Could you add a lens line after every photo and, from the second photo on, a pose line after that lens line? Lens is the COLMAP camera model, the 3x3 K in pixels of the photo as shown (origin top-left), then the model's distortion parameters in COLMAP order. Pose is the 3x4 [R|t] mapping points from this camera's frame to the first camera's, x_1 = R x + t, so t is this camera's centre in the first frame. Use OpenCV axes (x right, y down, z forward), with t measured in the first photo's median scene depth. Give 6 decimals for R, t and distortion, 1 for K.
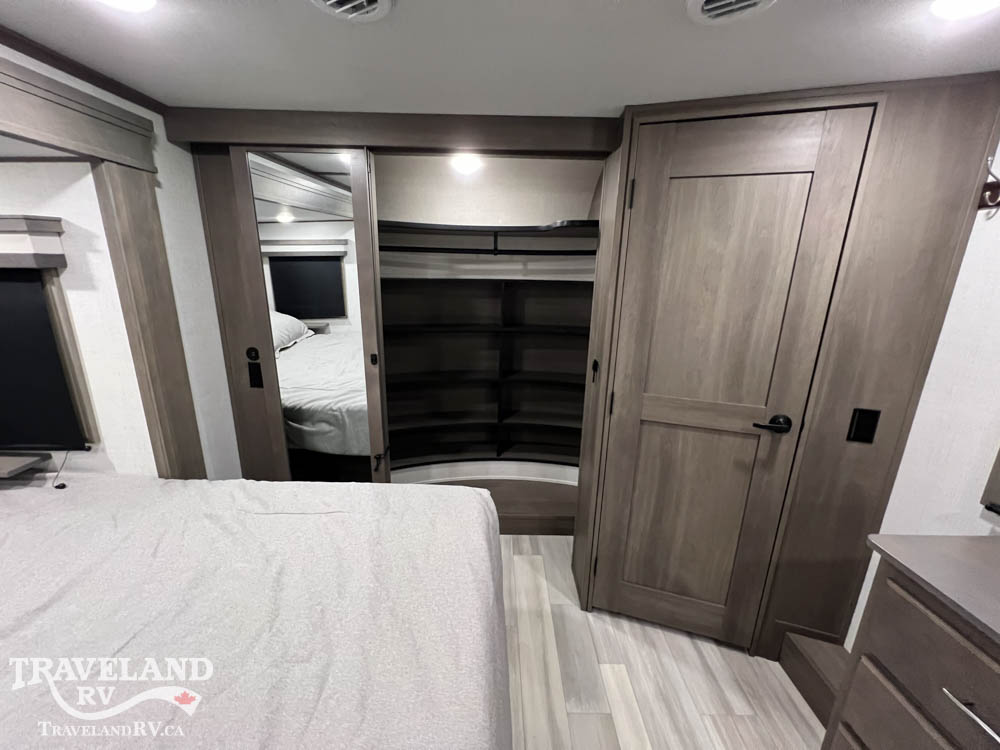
lens RADIAL K [[400.7, 0, 496.8], [0, 400.7, 373.8], [0, 0, 1]] dist [-0.000189, 0.000123]
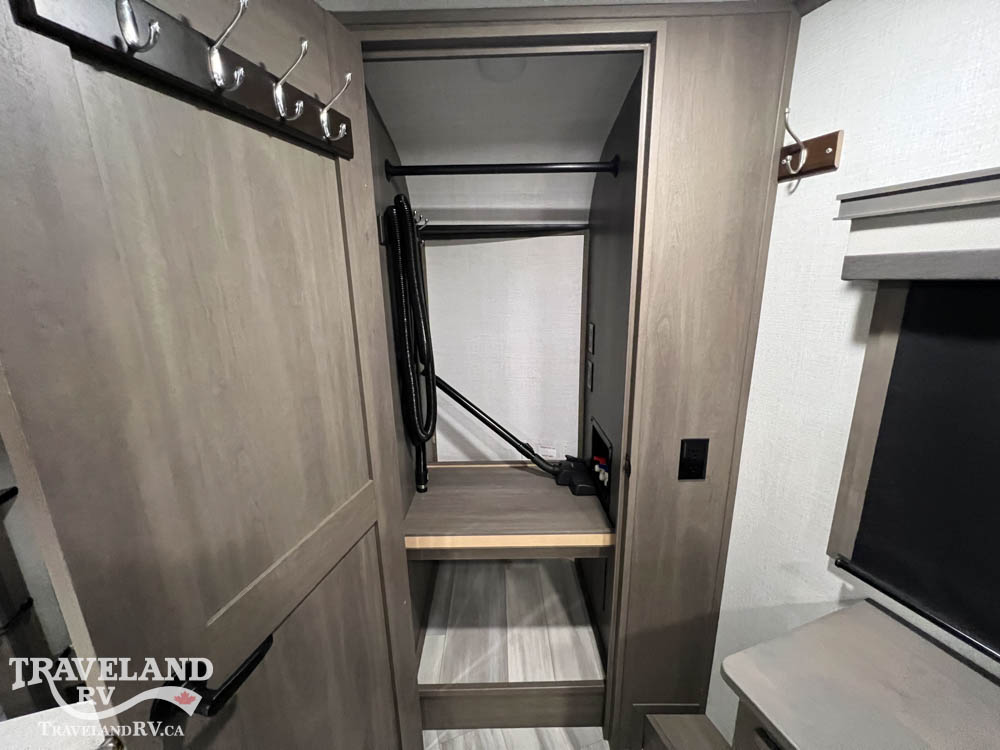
lens RADIAL K [[400.7, 0, 499.2], [0, 400.7, 376.3], [0, 0, 1]] dist [-0.000189, 0.000123]
pose [[0.947813, -0.105482, 0.300873, 0.316567], [0.113903, 0.993436, -0.010532, -0.066426], [-0.297788, 0.044252, 0.953606, 0.337401]]
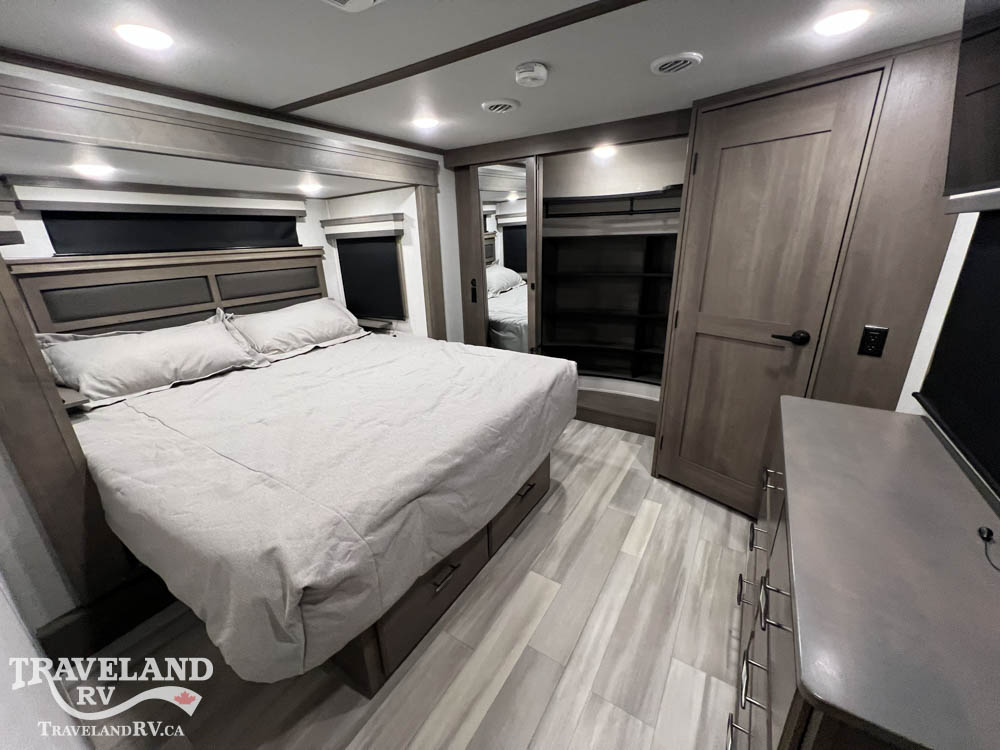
lens RADIAL K [[400.7, 0, 496.9], [0, 400.7, 376.8], [0, 0, 1]] dist [-0.000189, 0.000123]
pose [[0.840297, 0.139022, -0.523999, 0.590462], [-0.095639, 0.989416, 0.109132, 0.202592], [0.533624, -0.041589, 0.844699, -0.588656]]
